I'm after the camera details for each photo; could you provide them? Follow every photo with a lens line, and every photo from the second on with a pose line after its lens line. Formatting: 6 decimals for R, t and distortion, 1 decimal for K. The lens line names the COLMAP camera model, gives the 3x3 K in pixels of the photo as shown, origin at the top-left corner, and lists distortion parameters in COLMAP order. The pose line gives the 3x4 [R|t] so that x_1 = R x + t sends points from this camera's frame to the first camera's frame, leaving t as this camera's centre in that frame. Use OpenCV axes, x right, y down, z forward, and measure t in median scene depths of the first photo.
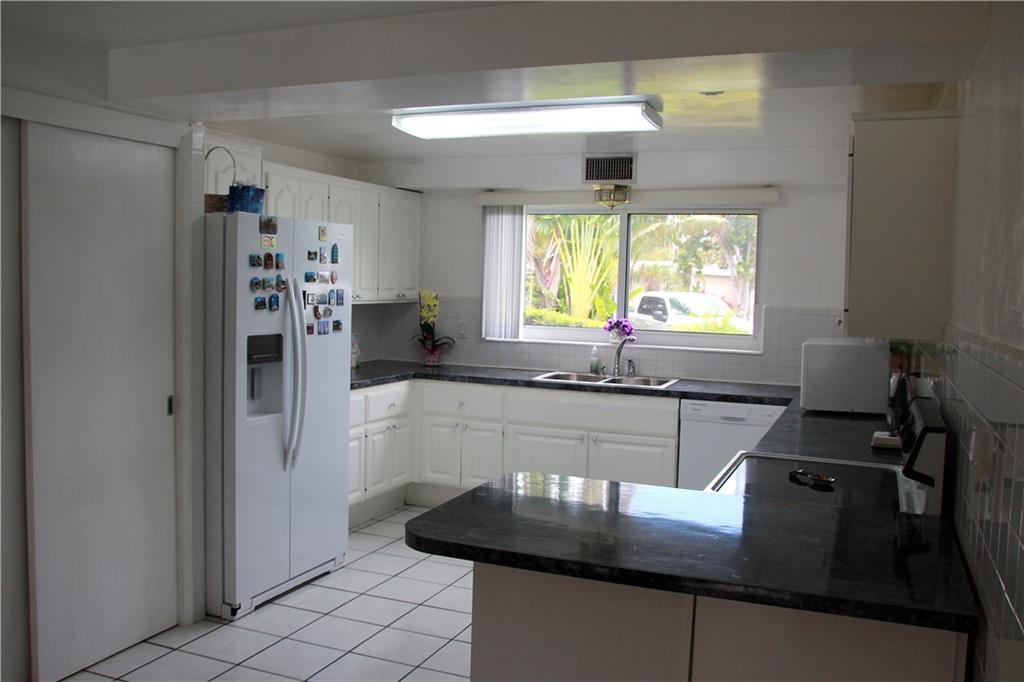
lens RADIAL K [[888.4, 0, 520.0], [0, 888.4, 341.5], [0, 0, 1]] dist [-0.090929, 0.054854]
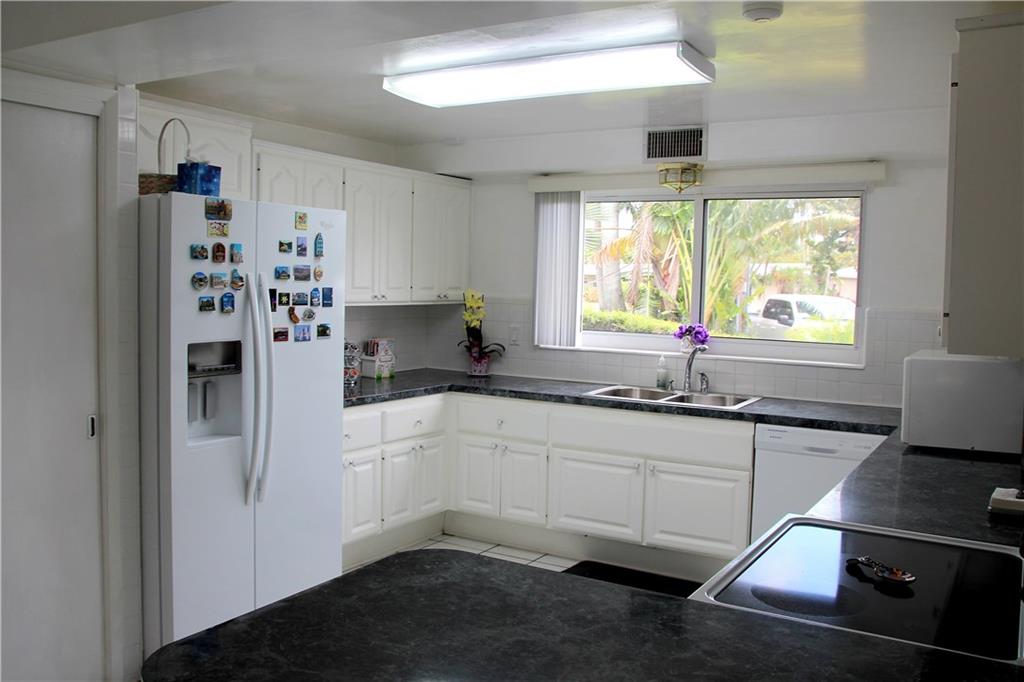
lens RADIAL K [[888.4, 0, 516.6], [0, 888.4, 341.0], [0, 0, 1]] dist [-0.090929, 0.054854]
pose [[0.988763, 0.007701, -0.149294, 0.080137], [-0.008295, 0.999960, -0.003355, -0.005651], [0.149262, 0.004556, 0.988787, 0.159161]]
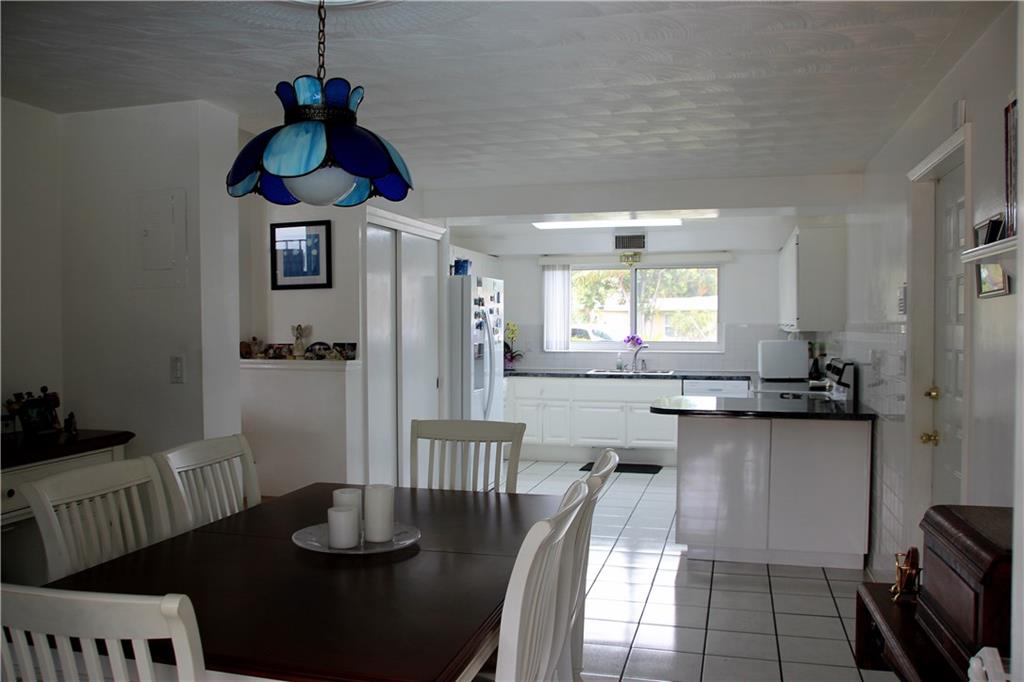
lens RADIAL K [[888.4, 0, 504.0], [0, 888.4, 341.1], [0, 0, 1]] dist [-0.090929, 0.054854]
pose [[0.989505, -0.027465, 0.141862, -0.371833], [0.033954, 0.998475, -0.043527, 0.050760], [-0.140450, 0.047887, 0.988929, -0.582032]]
